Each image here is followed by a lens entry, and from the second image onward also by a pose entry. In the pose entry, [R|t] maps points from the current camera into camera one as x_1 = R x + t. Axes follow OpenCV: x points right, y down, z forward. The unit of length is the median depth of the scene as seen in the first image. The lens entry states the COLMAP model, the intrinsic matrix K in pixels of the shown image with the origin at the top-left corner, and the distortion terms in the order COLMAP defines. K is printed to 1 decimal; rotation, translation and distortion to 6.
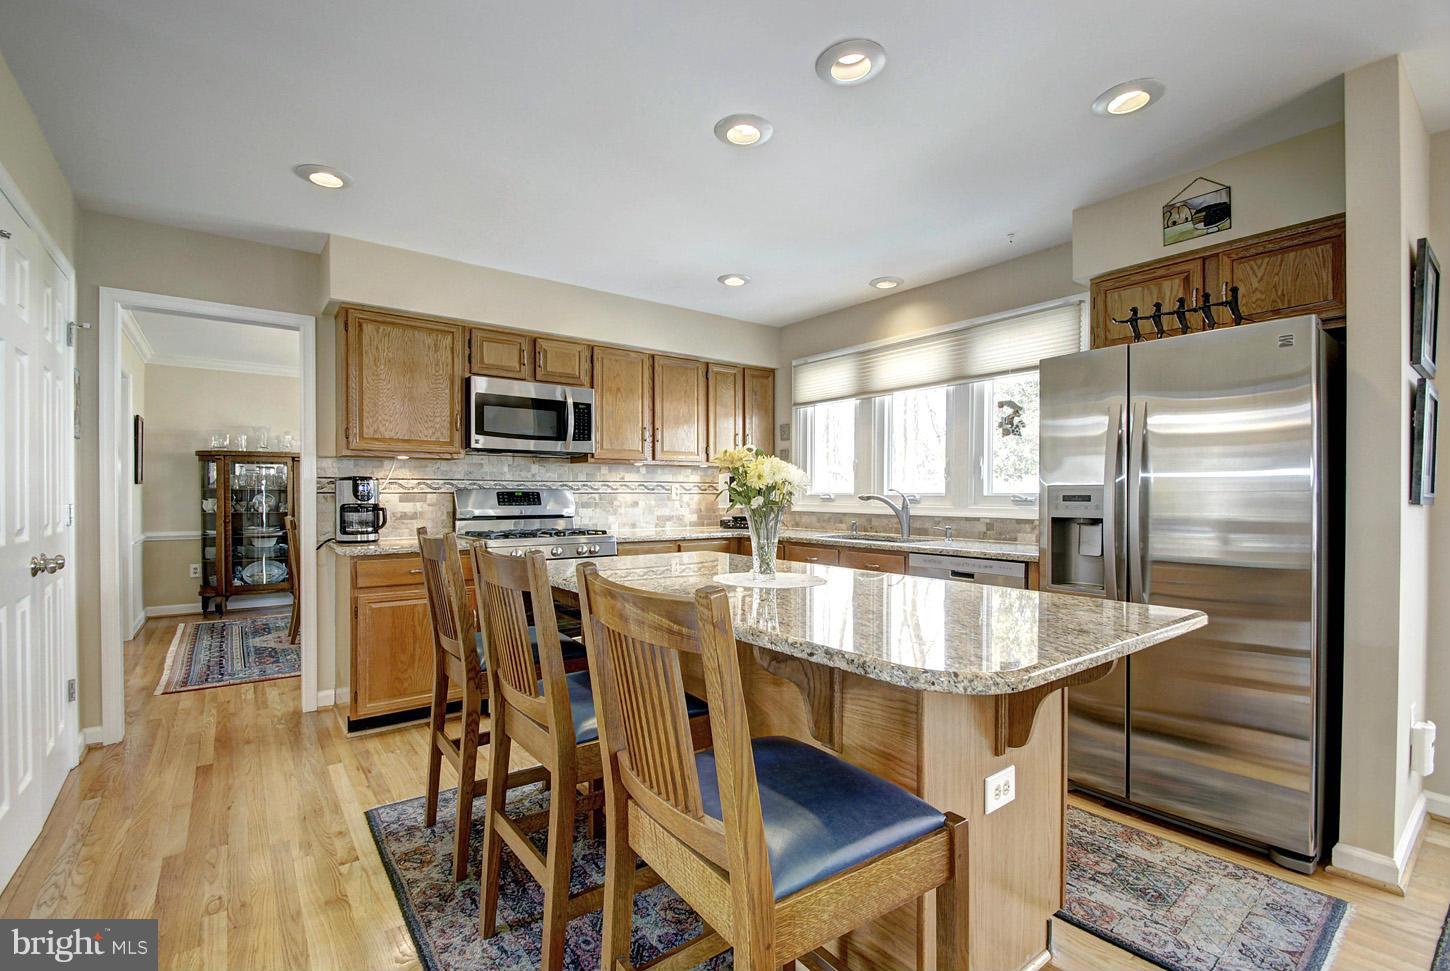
lens RADIAL K [[626.9, 0, 761.7], [0, 626.9, 485.0], [0, 0, 1]] dist [0.002494, -0.008258]
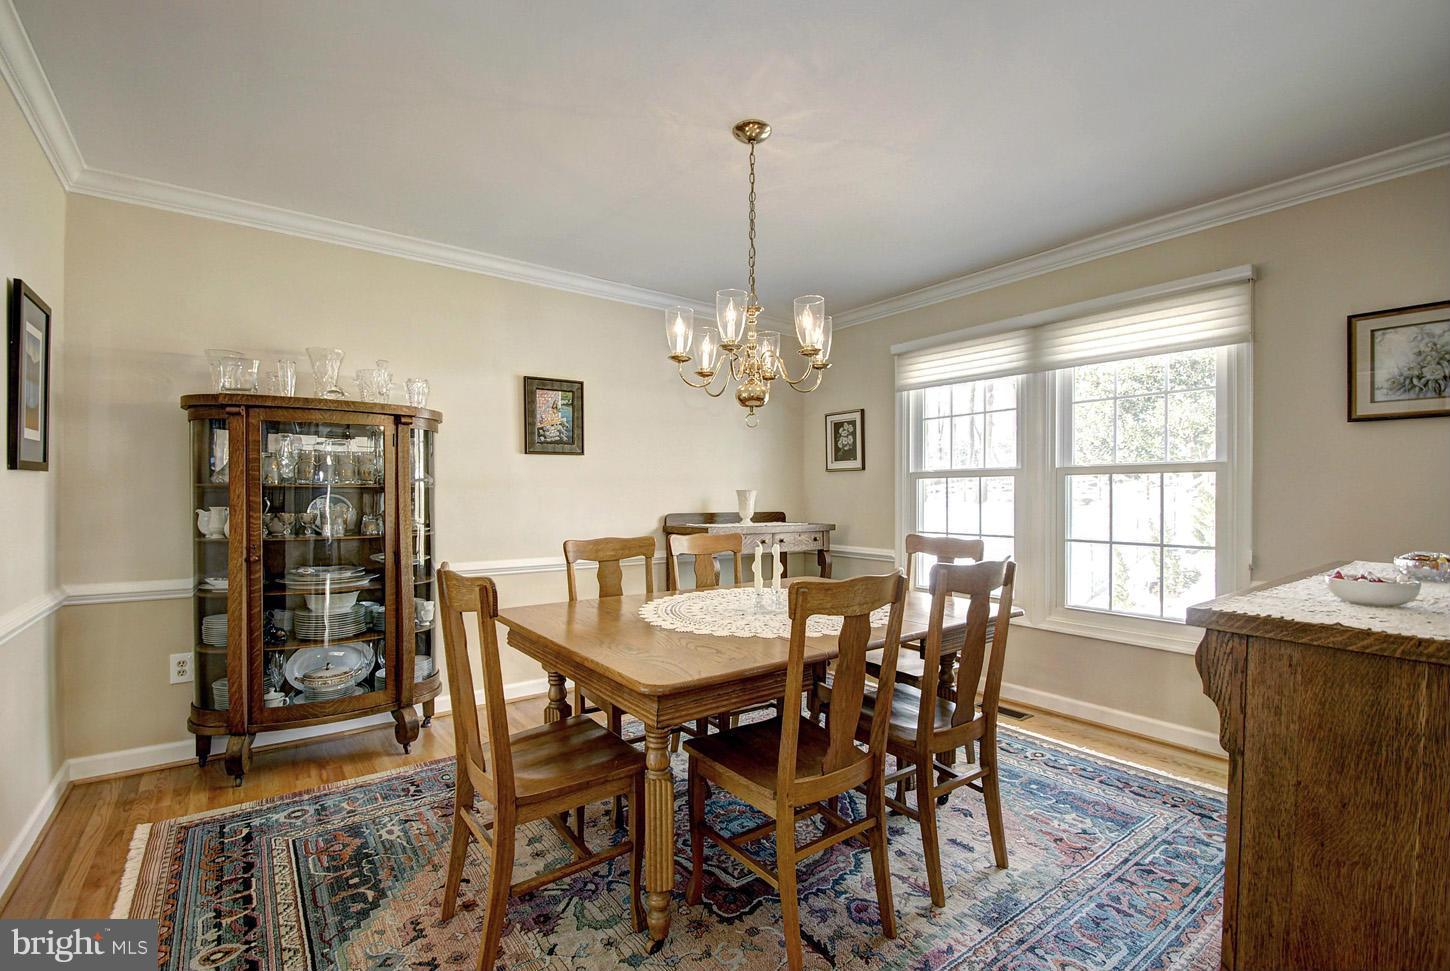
lens RADIAL K [[626.9, 0, 766.5], [0, 626.9, 481.7], [0, 0, 1]] dist [0.002494, -0.008258]
pose [[0.999998, -0.000392, -0.001986, -0.818133], [0.000378, 0.999972, -0.007507, 0.012484], [0.001989, 0.007507, 0.999970, 0.929829]]
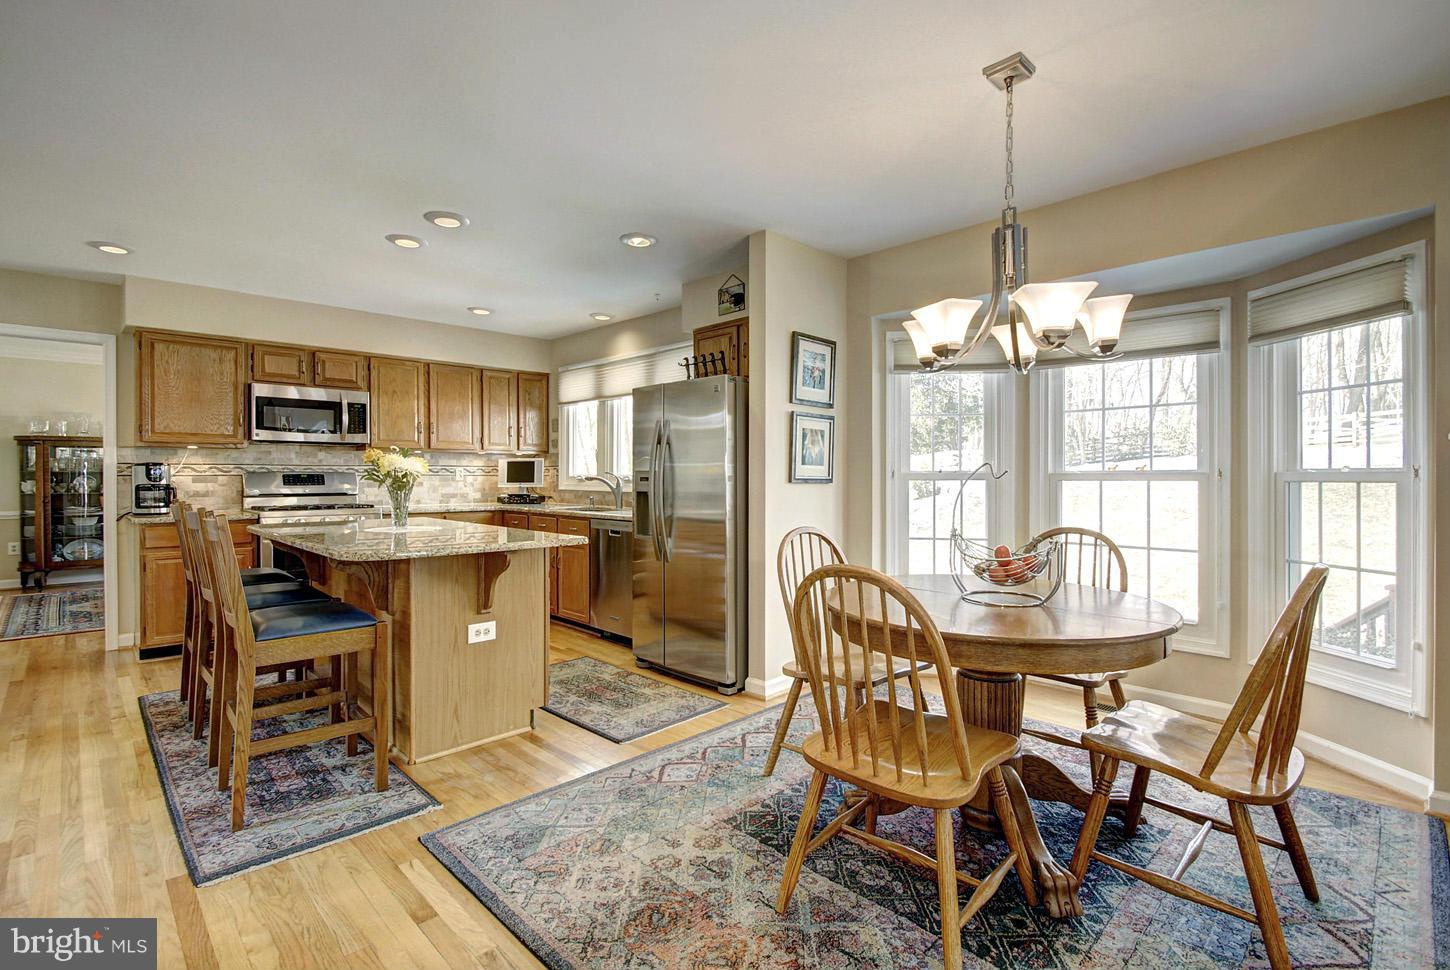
lens RADIAL K [[626.9, 0, 750.9], [0, 626.9, 467.3], [0, 0, 1]] dist [0.002494, -0.008258]
pose [[0.991298, 0.000485, 0.131638, 0.326704], [-0.000808, 0.999997, 0.002400, -0.006749], [-0.131637, -0.002485, 0.991295, -0.343462]]
